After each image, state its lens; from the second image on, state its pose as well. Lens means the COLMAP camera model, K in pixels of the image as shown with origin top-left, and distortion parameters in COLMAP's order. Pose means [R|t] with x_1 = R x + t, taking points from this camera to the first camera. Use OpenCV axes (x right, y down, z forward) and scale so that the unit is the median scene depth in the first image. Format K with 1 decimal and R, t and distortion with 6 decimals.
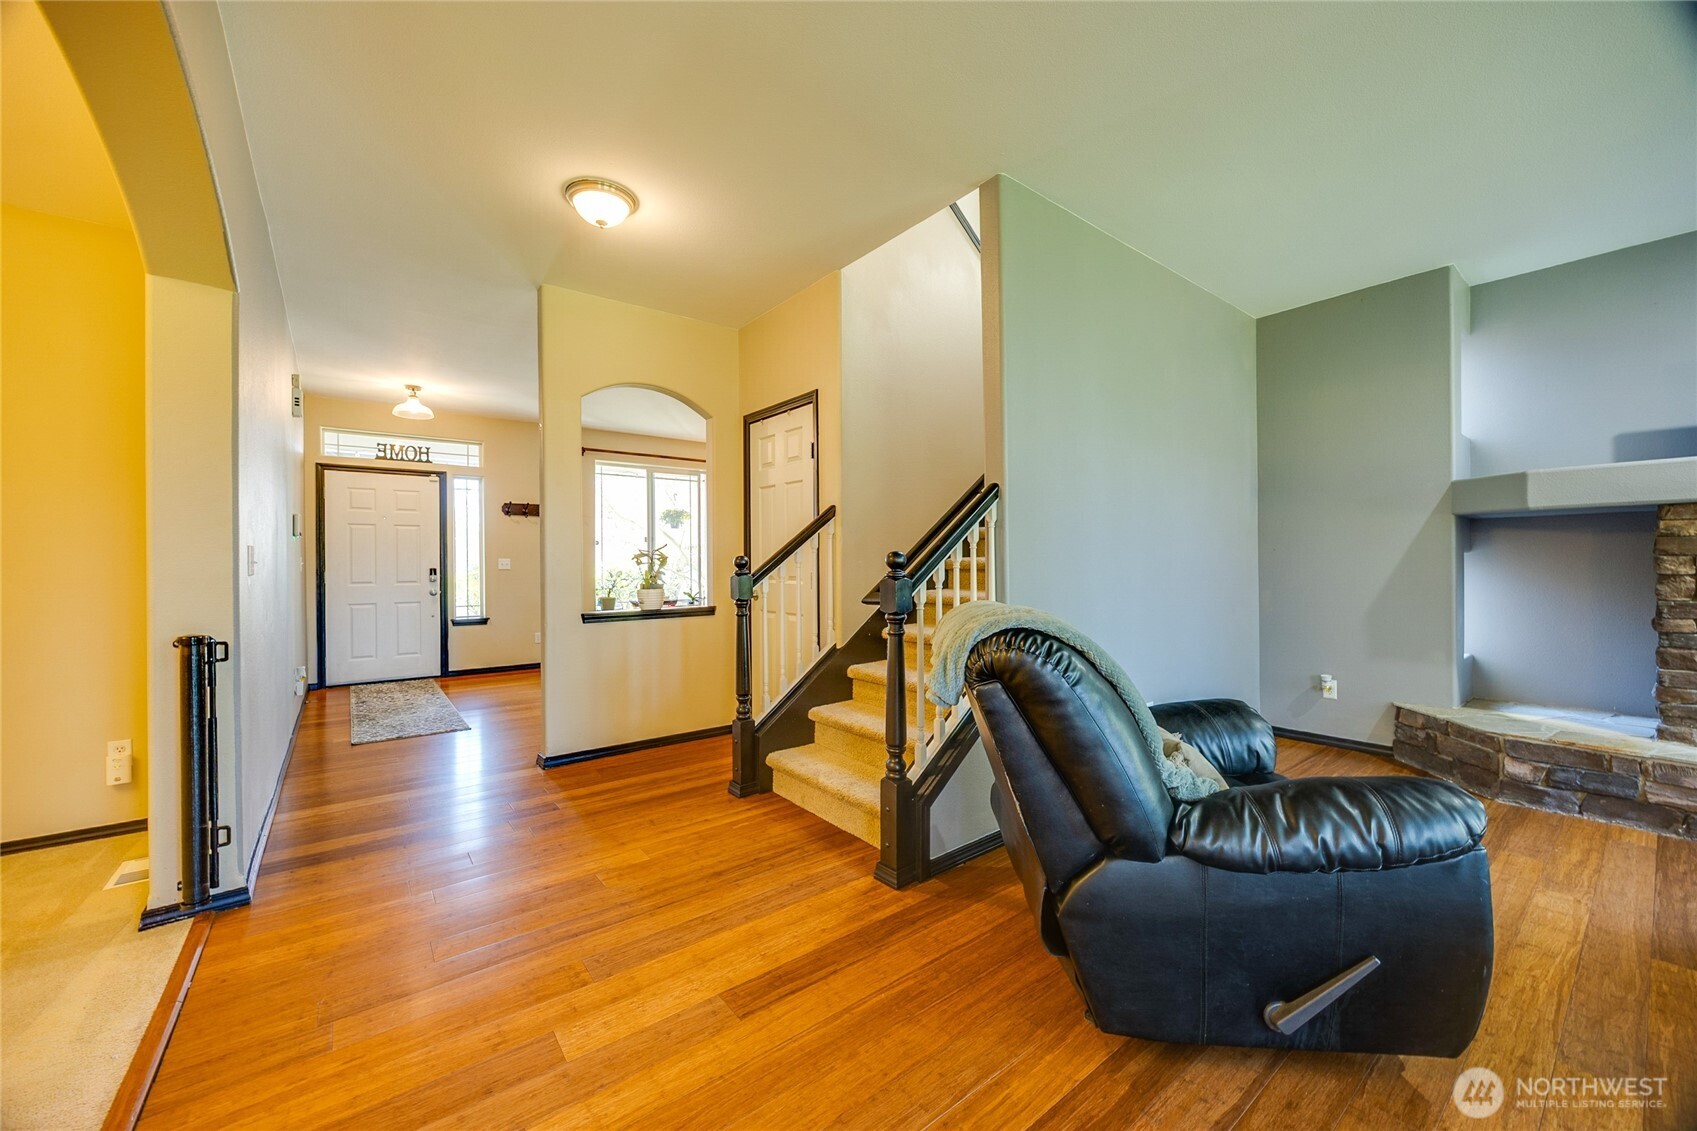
lens RADIAL K [[646.8, 0, 855.0], [0, 646.8, 567.5], [0, 0, 1]] dist [-0.000103, 0.000328]
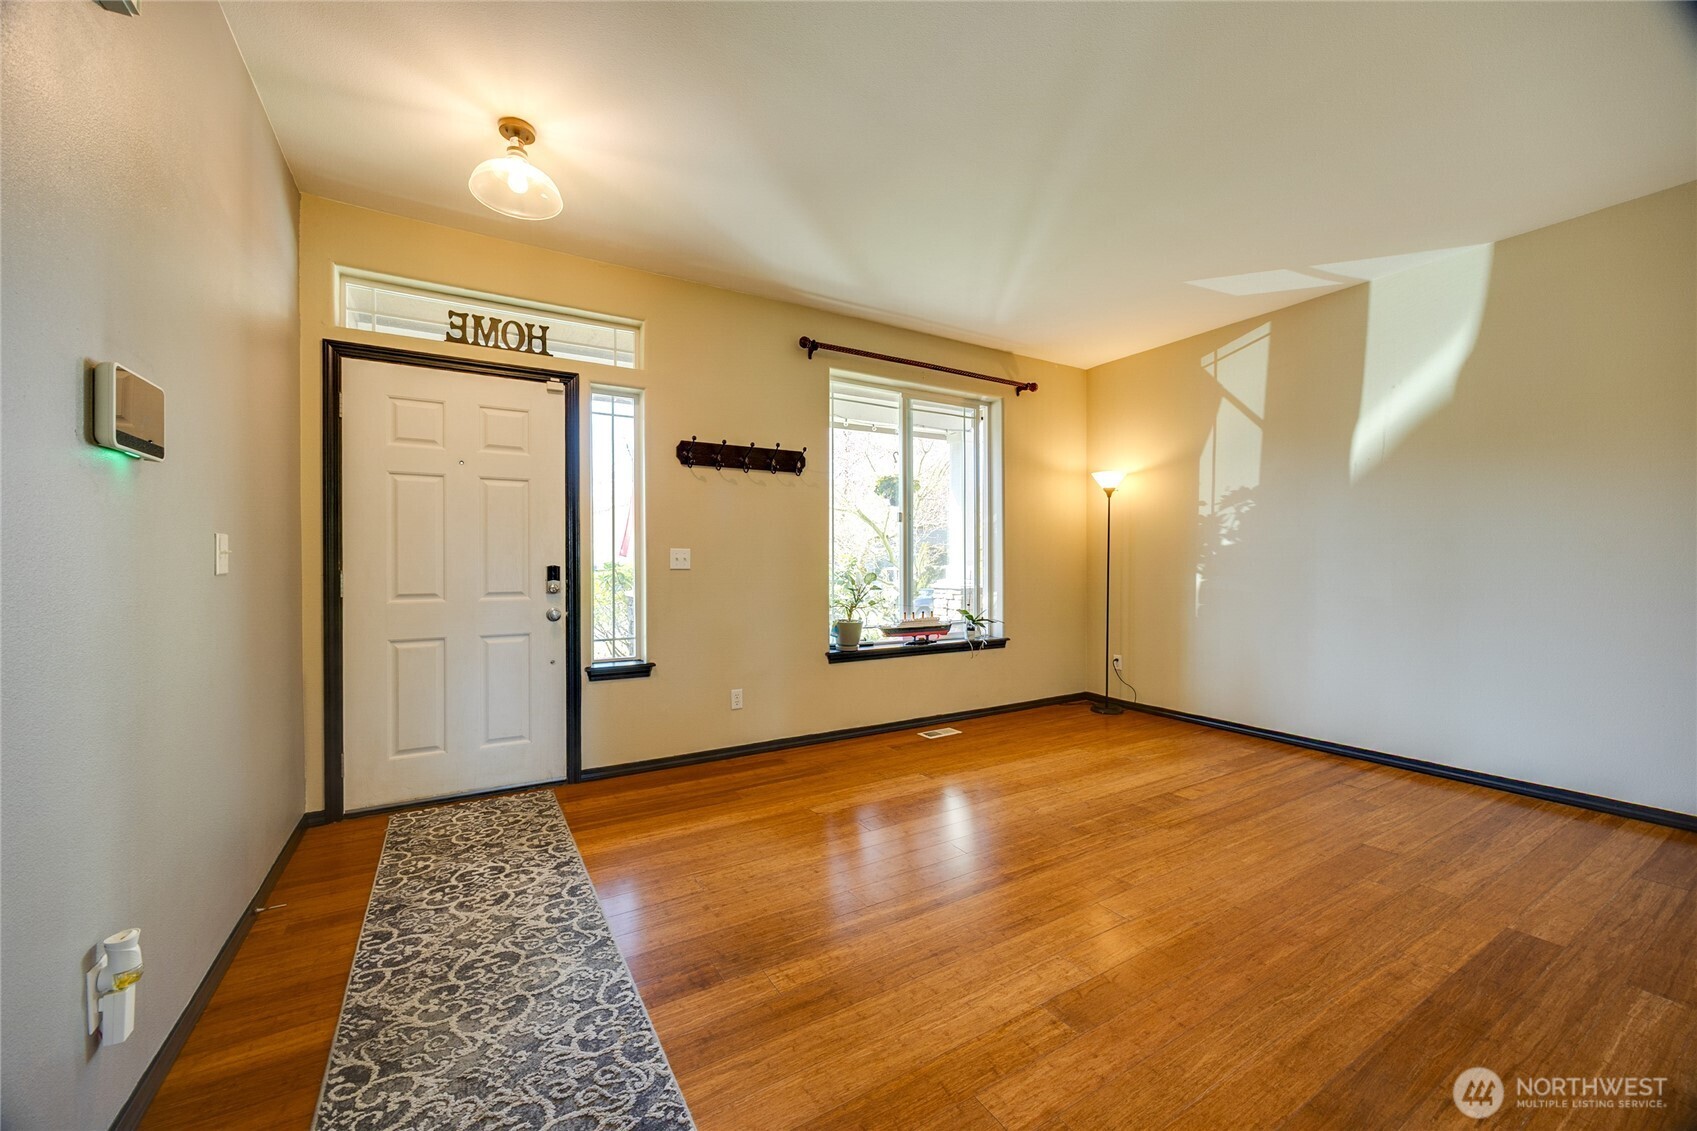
lens RADIAL K [[646.8, 0, 852.3], [0, 646.8, 569.0], [0, 0, 1]] dist [-0.000103, 0.000328]
pose [[0.987948, 0.003249, -0.154750, -0.344921], [-0.003099, 0.999994, 0.001212, 0.002121], [0.154753, -0.000718, 0.987953, 0.539220]]
